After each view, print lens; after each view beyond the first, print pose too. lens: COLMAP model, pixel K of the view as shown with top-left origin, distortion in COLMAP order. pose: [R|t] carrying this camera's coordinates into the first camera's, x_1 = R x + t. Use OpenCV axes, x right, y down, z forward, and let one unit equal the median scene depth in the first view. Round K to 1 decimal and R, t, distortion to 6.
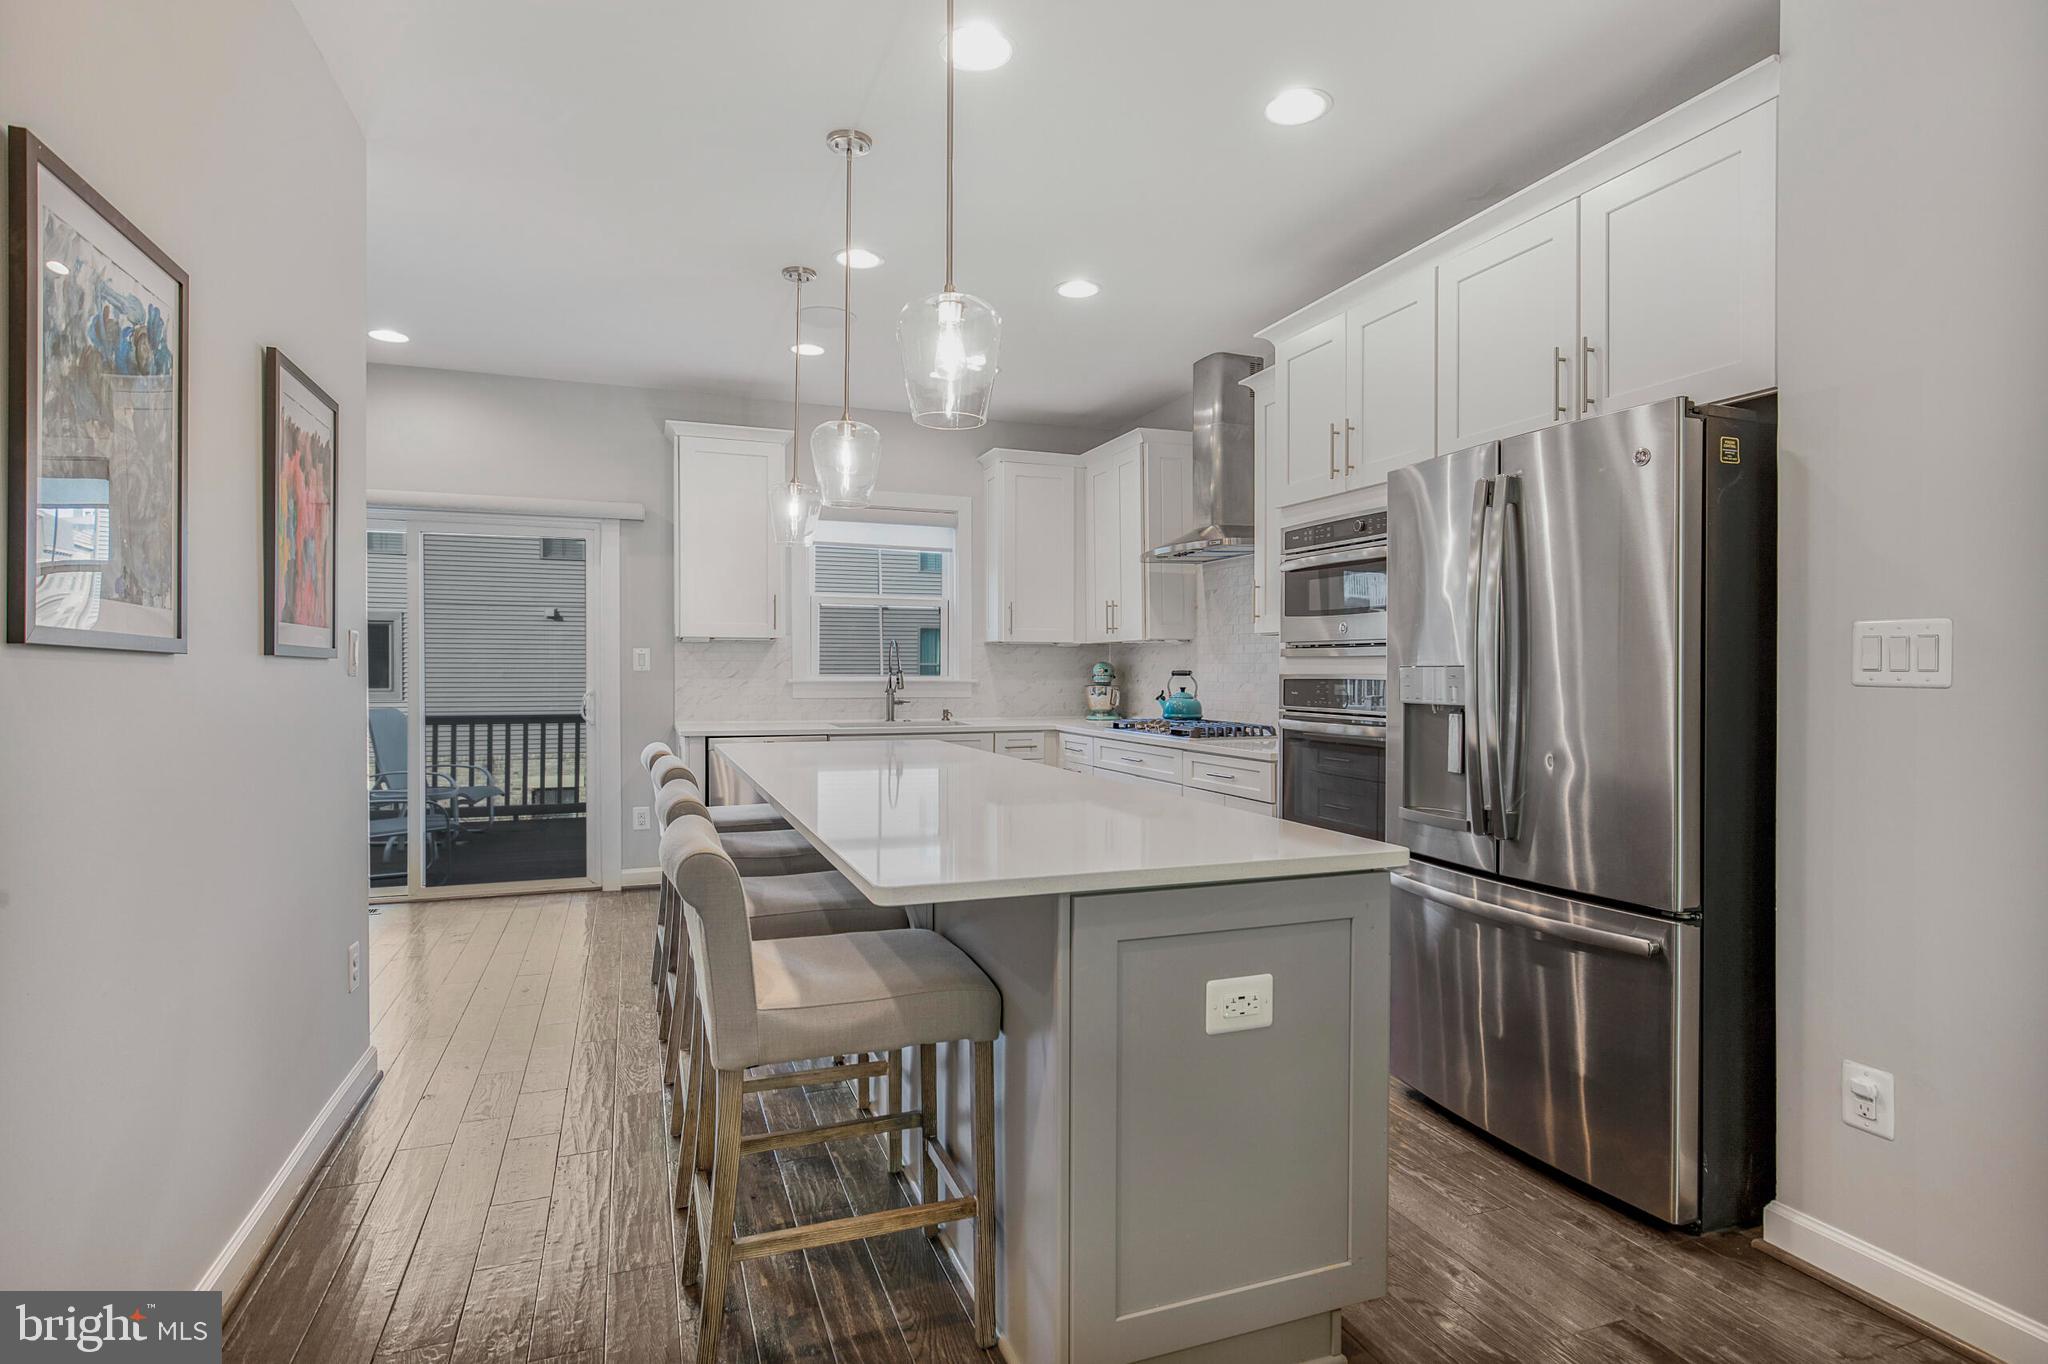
lens RADIAL K [[1028.5, 0, 1024.0], [0, 1028.5, 682.0], [0, 0, 1]] dist [-0.002440, -0.000218]
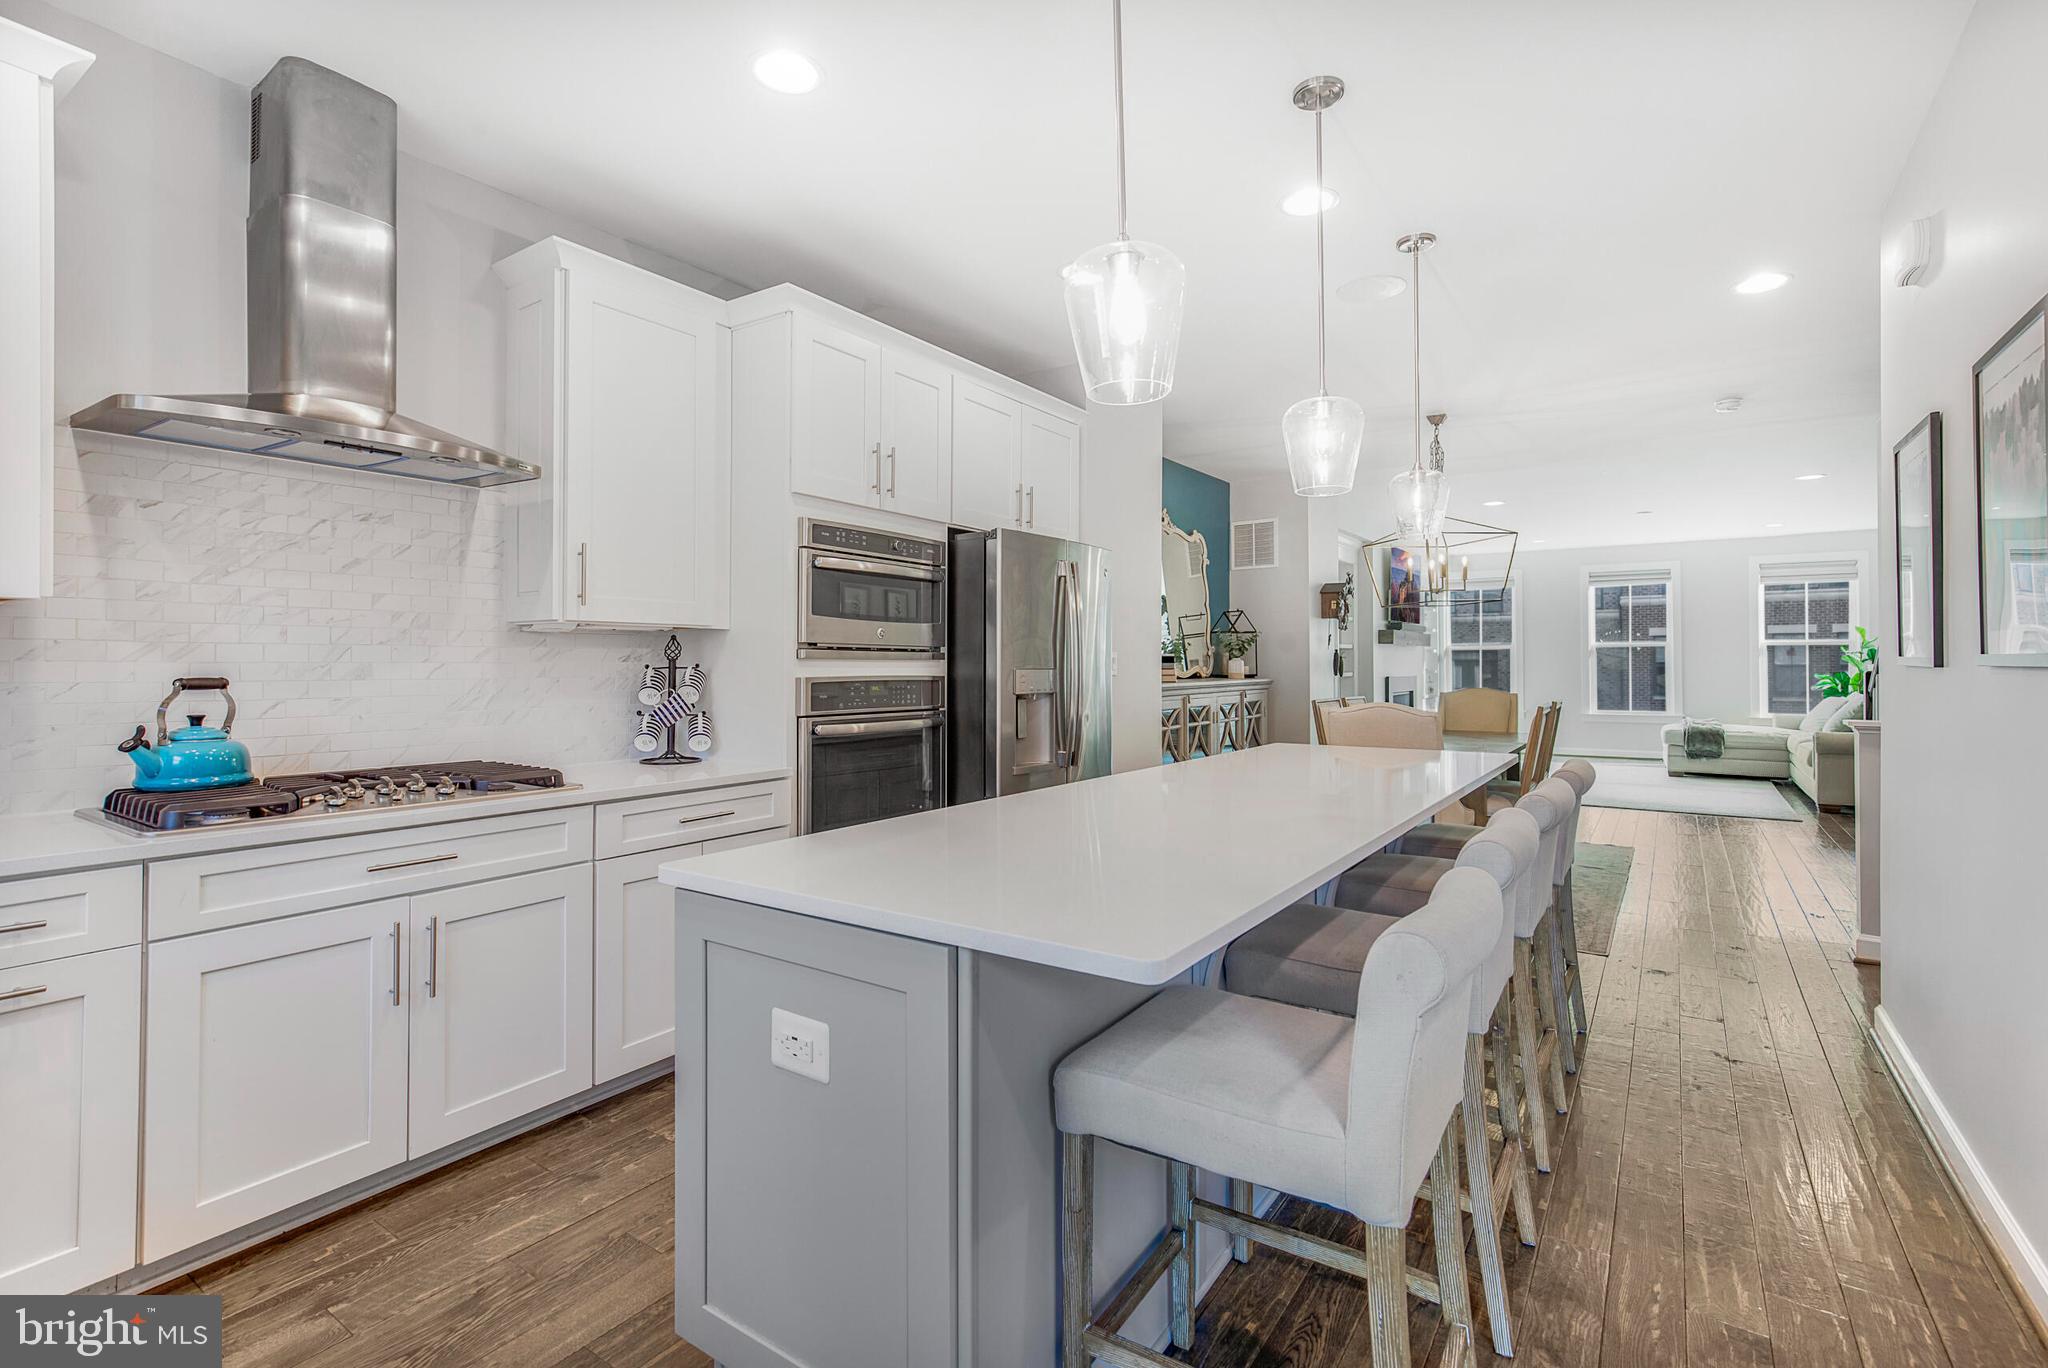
lens RADIAL K [[947.6, 0, 1028.4], [0, 947.6, 653.3], [0, 0, 1]] dist [0.003292, 0.000669]
pose [[-0.569613, 0.010467, 0.821847, -0.420884], [0.010662, 0.999929, -0.005345, -0.016965], [-0.821844, 0.005718, -0.569684, 1.006014]]
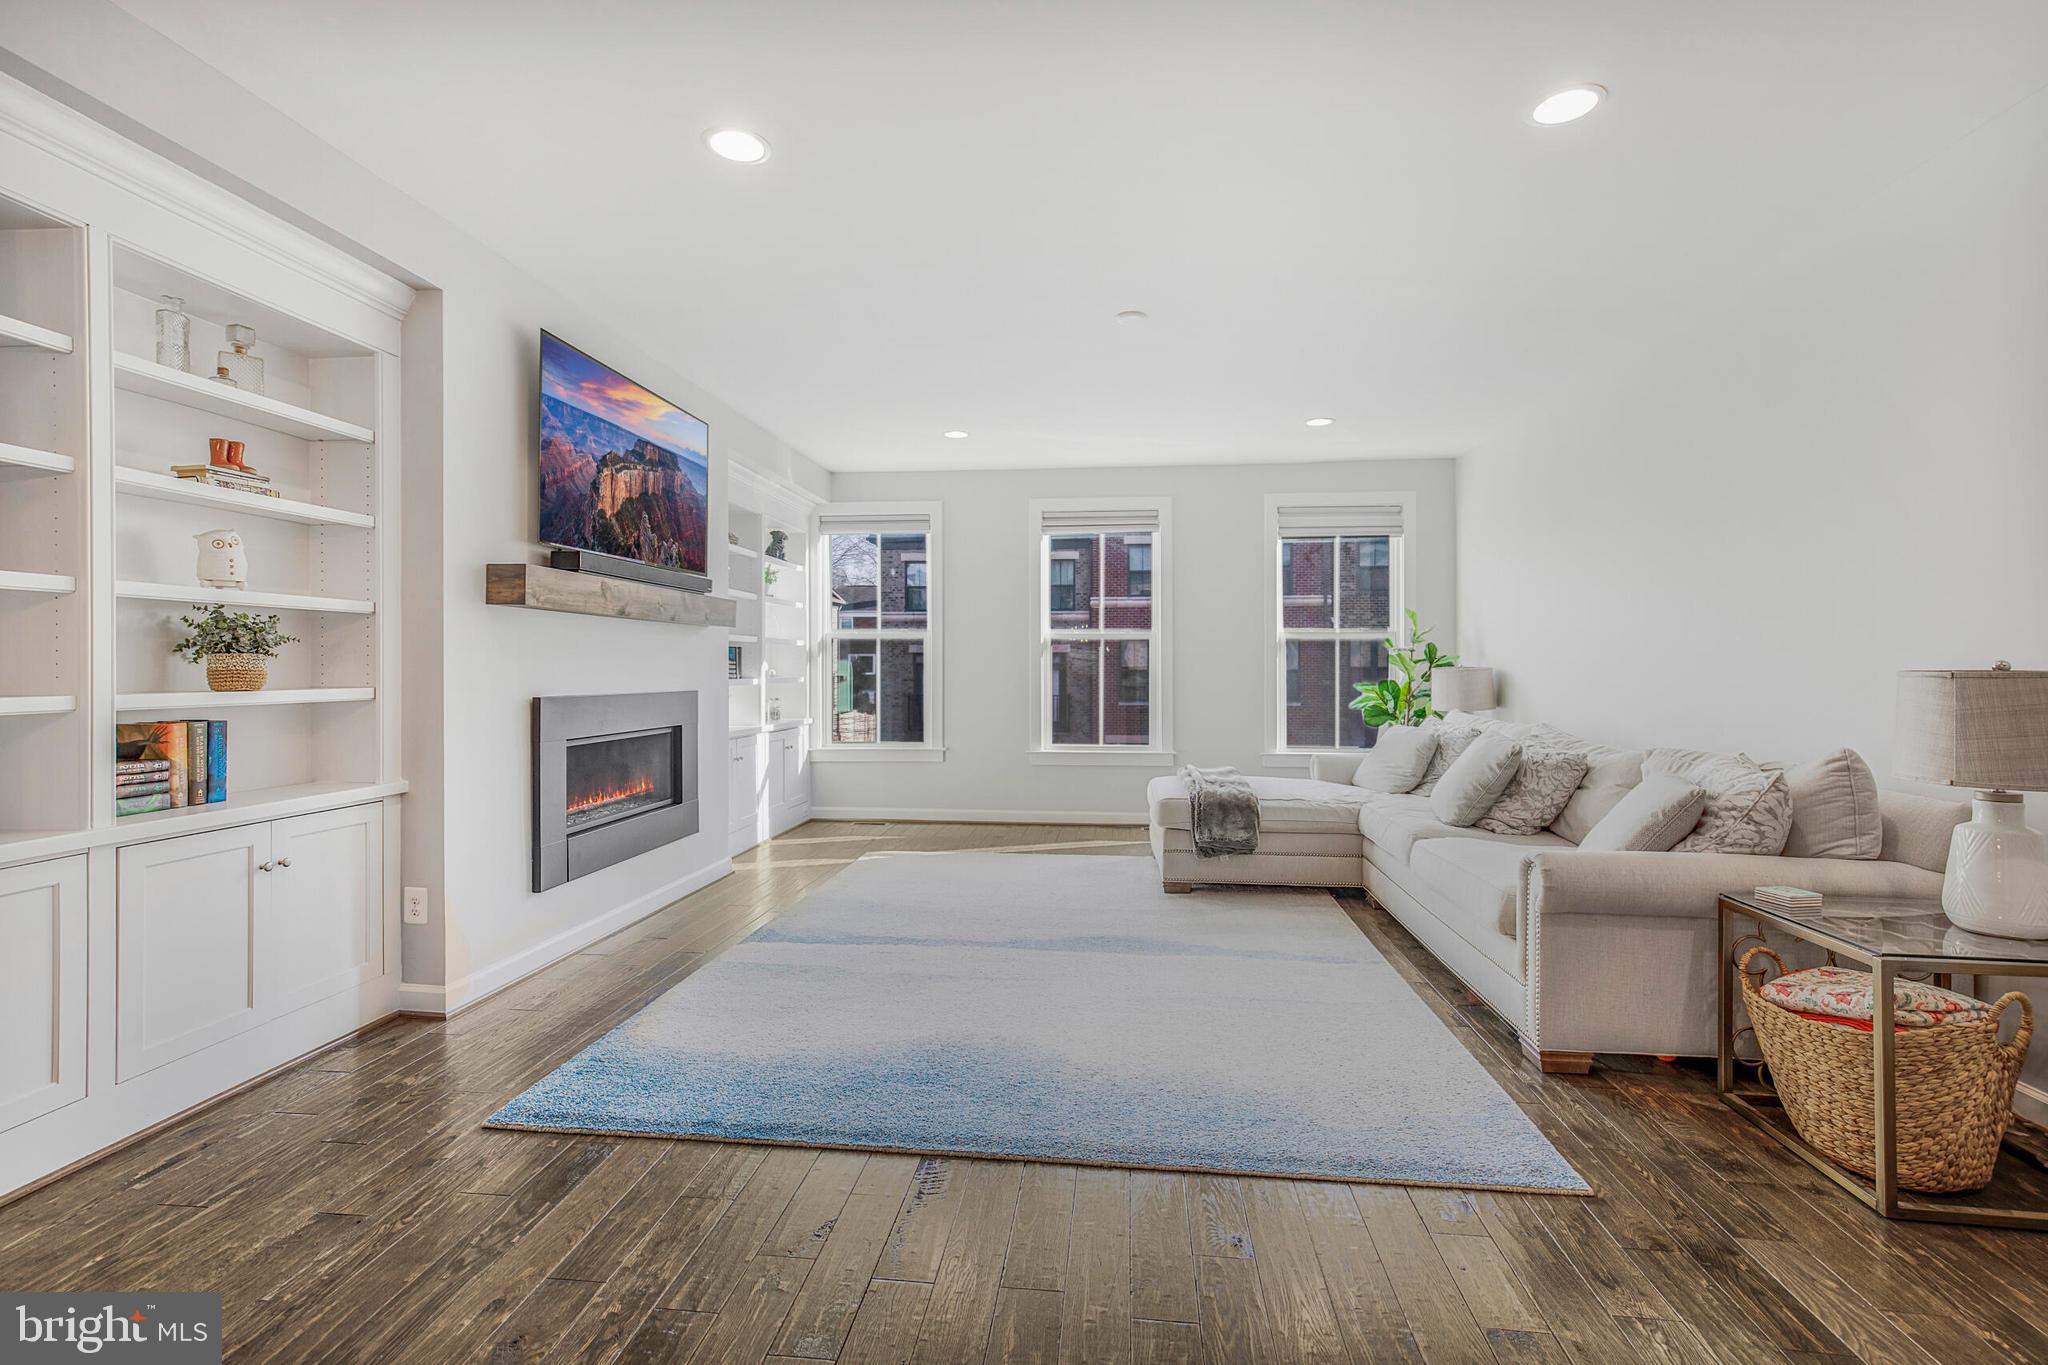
lens RADIAL K [[946.8, 0, 1017.9], [0, 946.8, 670.0], [0, 0, 1]] dist [-0.005453, -0.000081]
pose [[-0.884956, -0.005835, 0.465639, 0.104210], [0.002310, 0.999854, 0.016918, -0.004365], [-0.465669, 0.016047, -0.884813, -0.226007]]
